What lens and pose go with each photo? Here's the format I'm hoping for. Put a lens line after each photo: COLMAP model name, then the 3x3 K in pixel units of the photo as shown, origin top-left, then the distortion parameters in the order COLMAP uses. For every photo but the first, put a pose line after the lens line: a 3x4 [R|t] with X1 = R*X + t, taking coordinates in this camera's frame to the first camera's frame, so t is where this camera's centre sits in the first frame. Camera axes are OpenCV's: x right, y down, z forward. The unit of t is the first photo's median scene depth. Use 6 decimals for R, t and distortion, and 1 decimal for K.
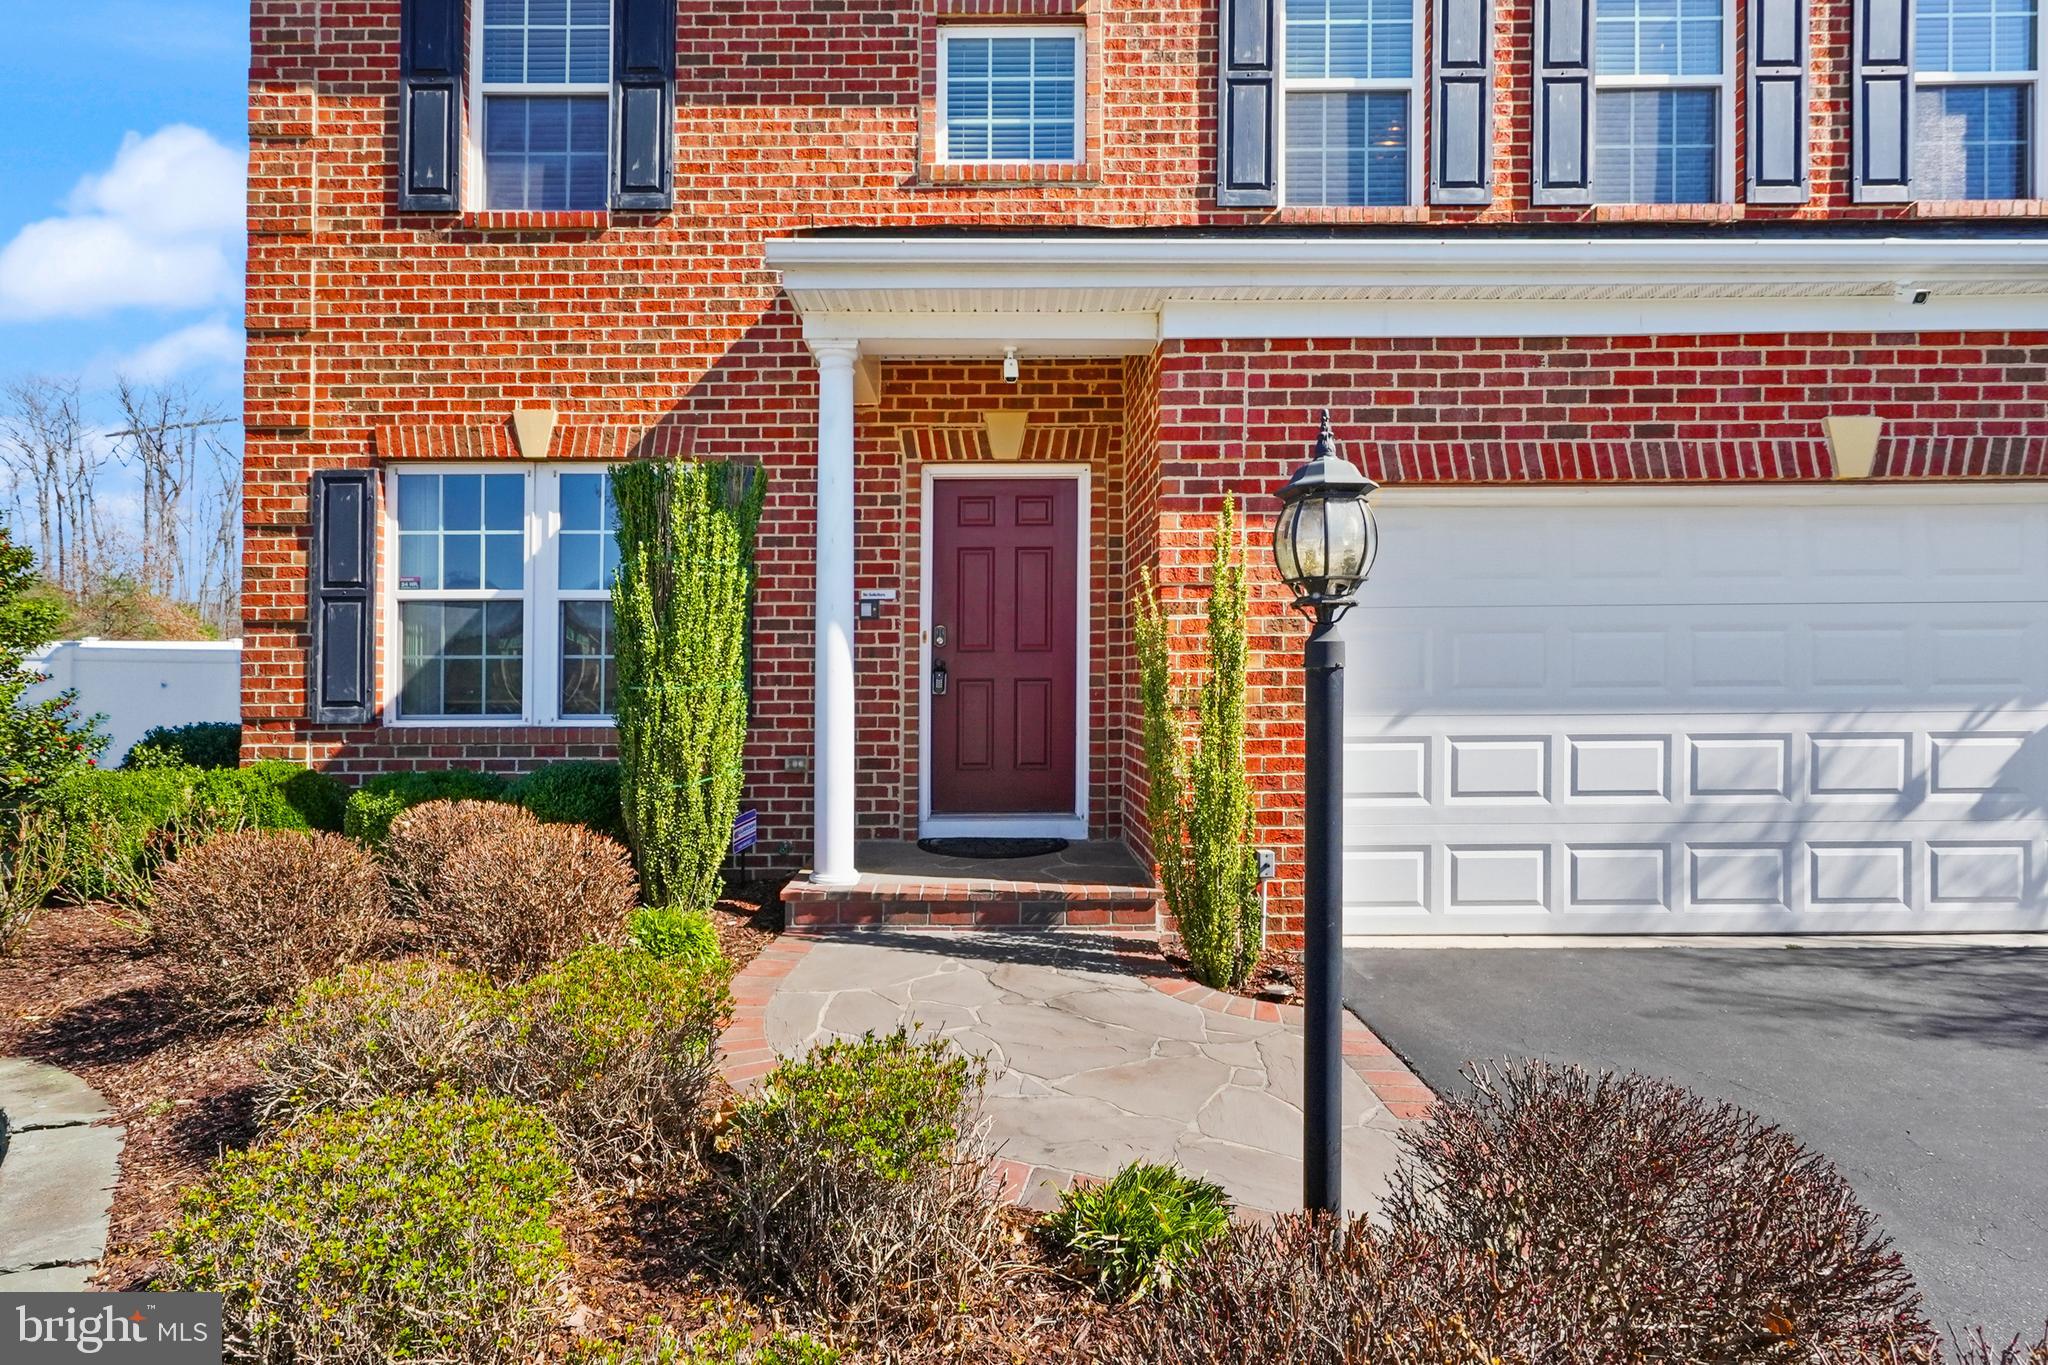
lens RADIAL K [[1029.6, 0, 1008.4], [0, 1029.6, 672.8], [0, 0, 1]] dist [0.001209, 0.000490]
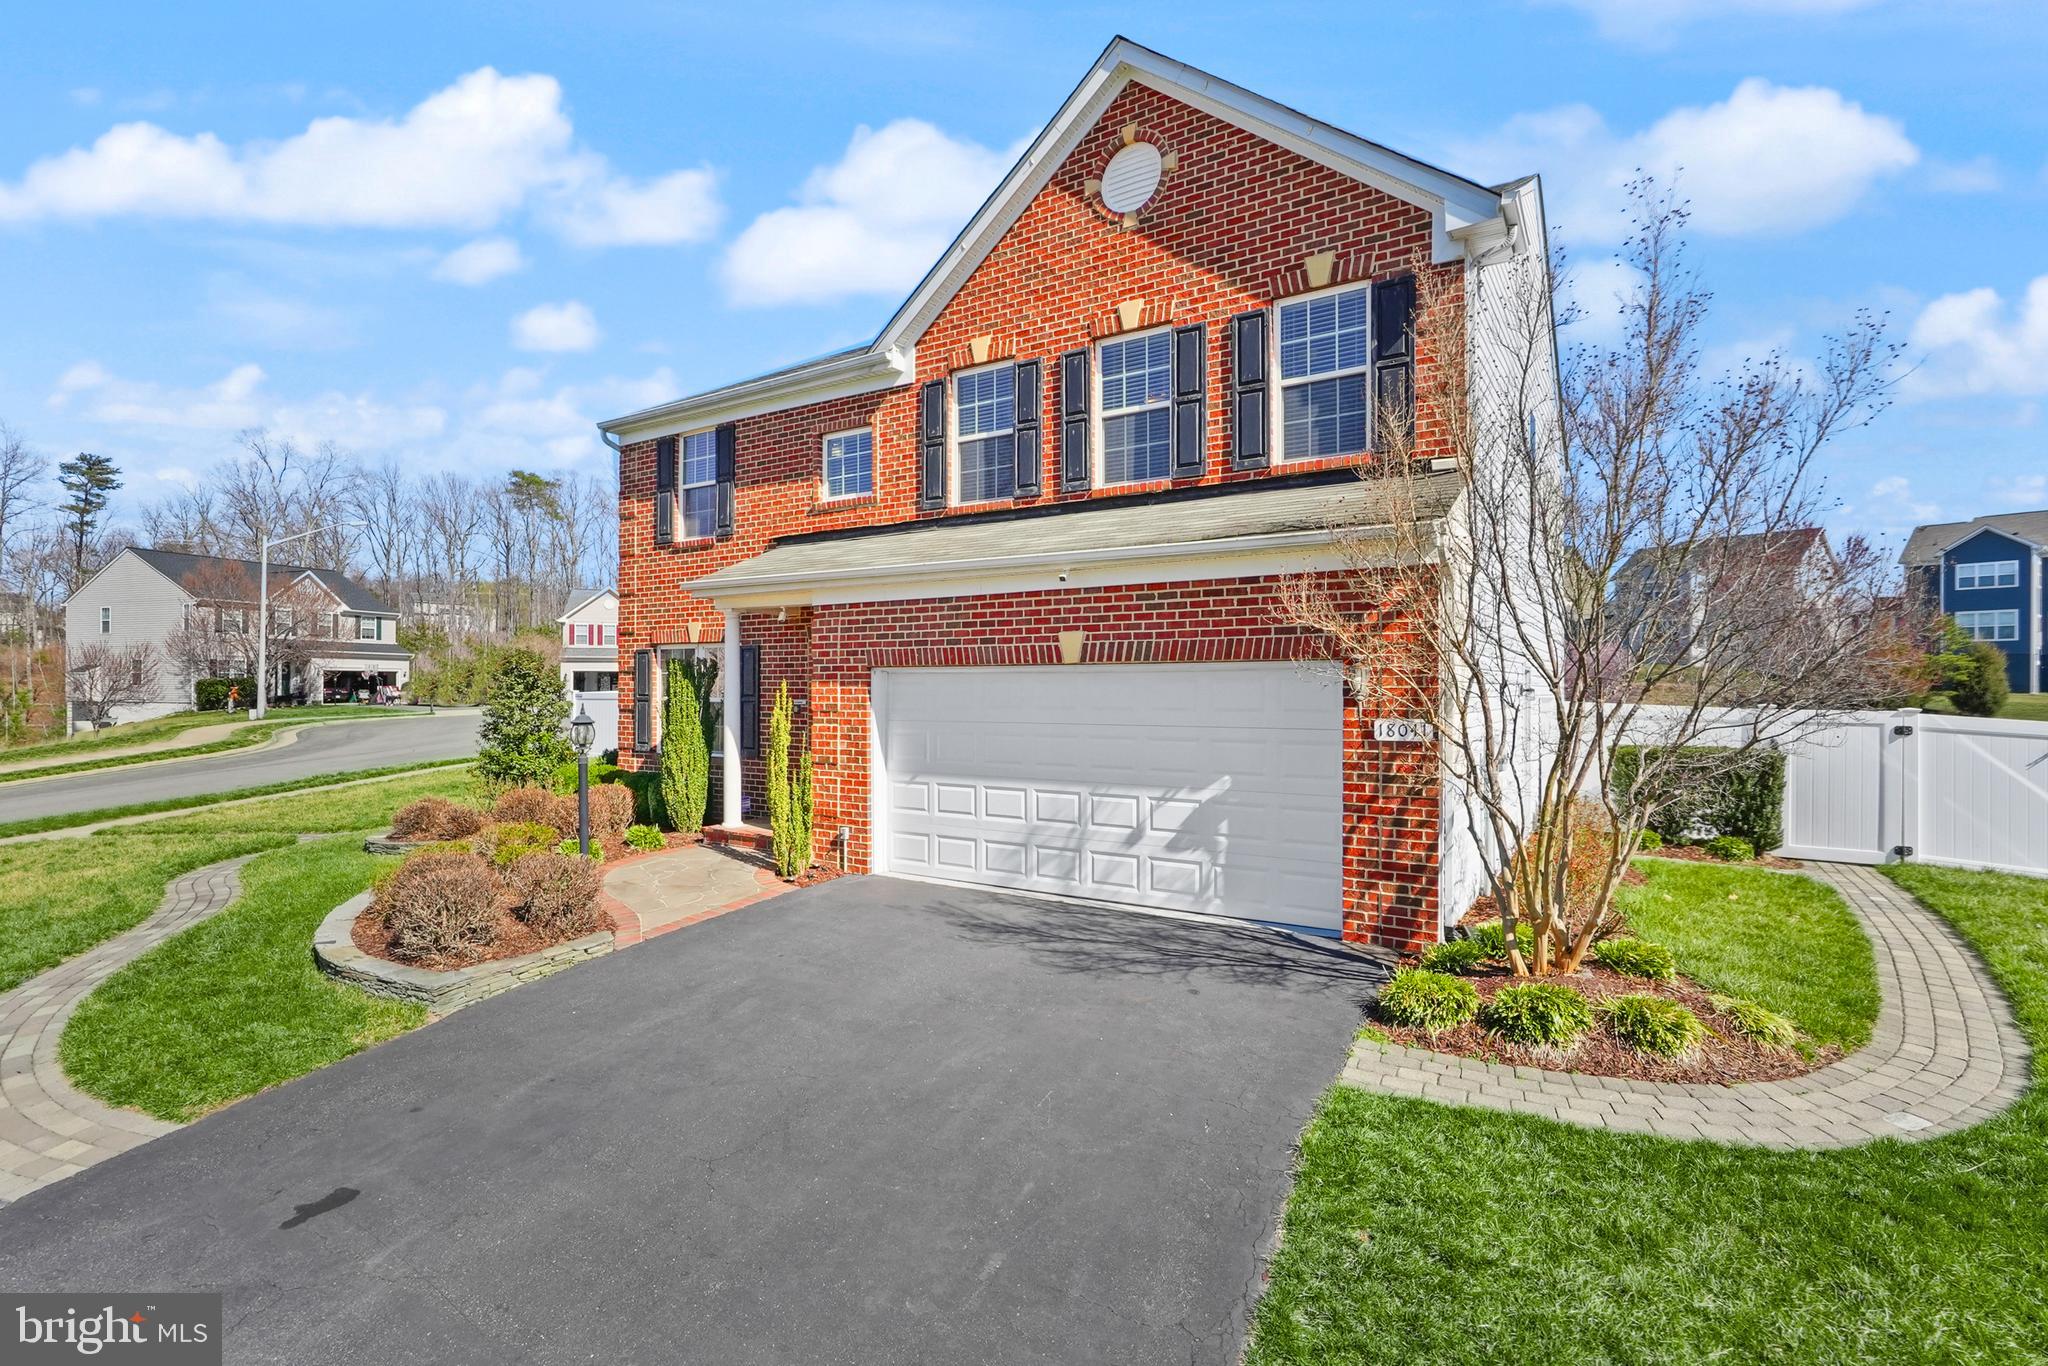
lens RADIAL K [[964.5, 0, 1024.0], [0, 964.5, 683.0], [0, 0, 1]] dist [0.001301, 0.000407]
pose [[0.843349, 0.005380, -0.537340, 1.379387], [-0.004566, 0.999986, 0.002847, -0.124660], [0.537348, 0.000053, 0.843361, -0.471212]]
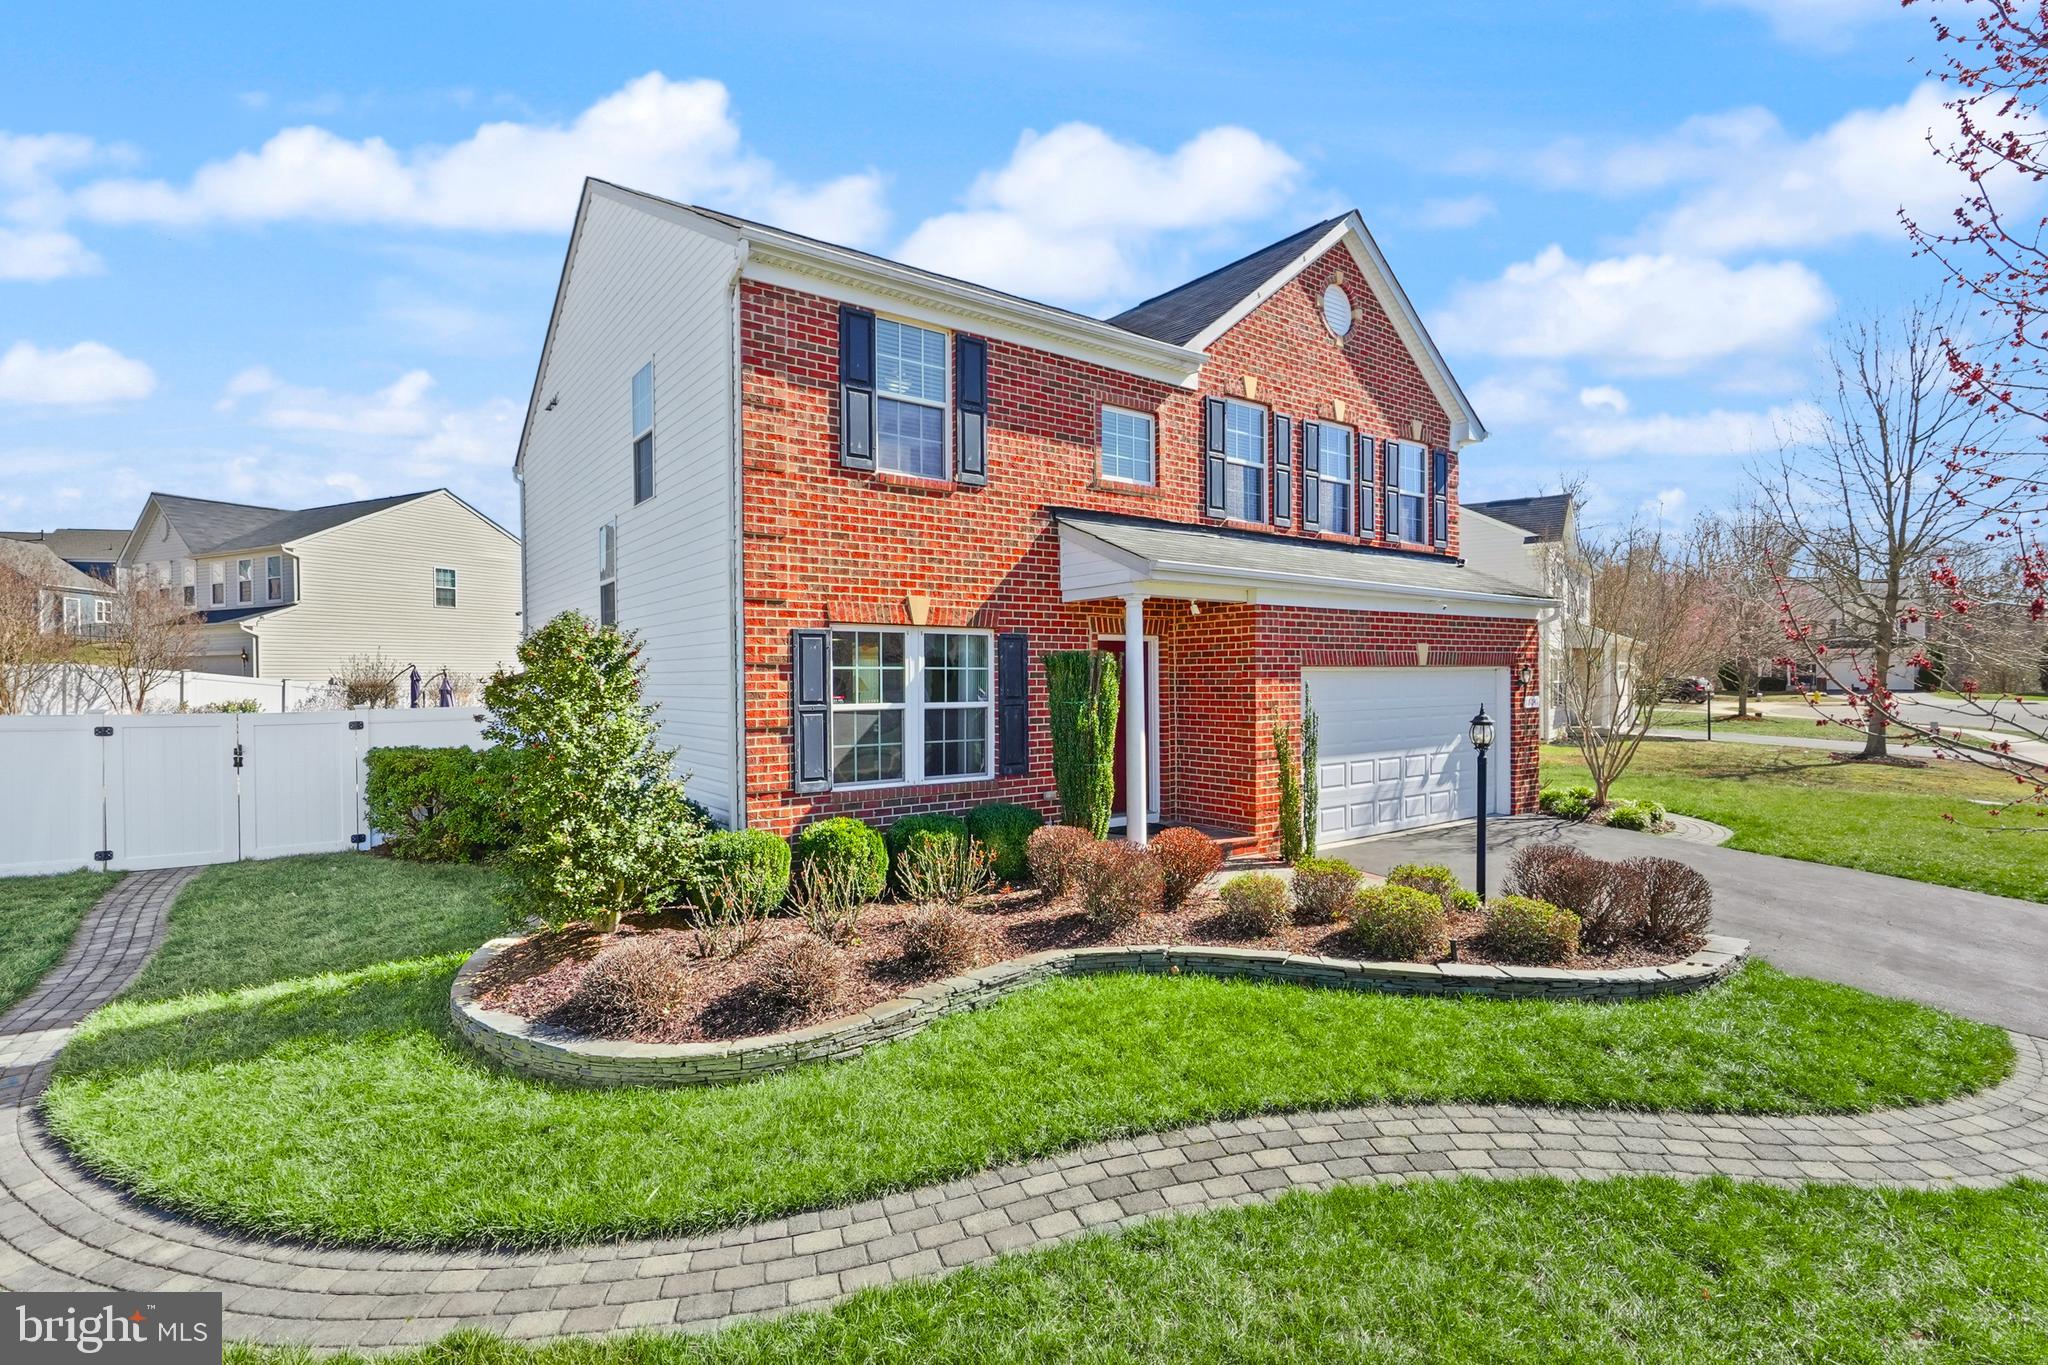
lens RADIAL K [[948.4, 0, 1071.5], [0, 948.4, 677.8], [0, 0, 1]] dist [0.000979, 0.000132]
pose [[0.796411, 0.000274, 0.604756, -1.190893], [-0.002213, 0.999995, 0.002463, -0.126881], [-0.604752, -0.003300, 0.796407, -0.376979]]
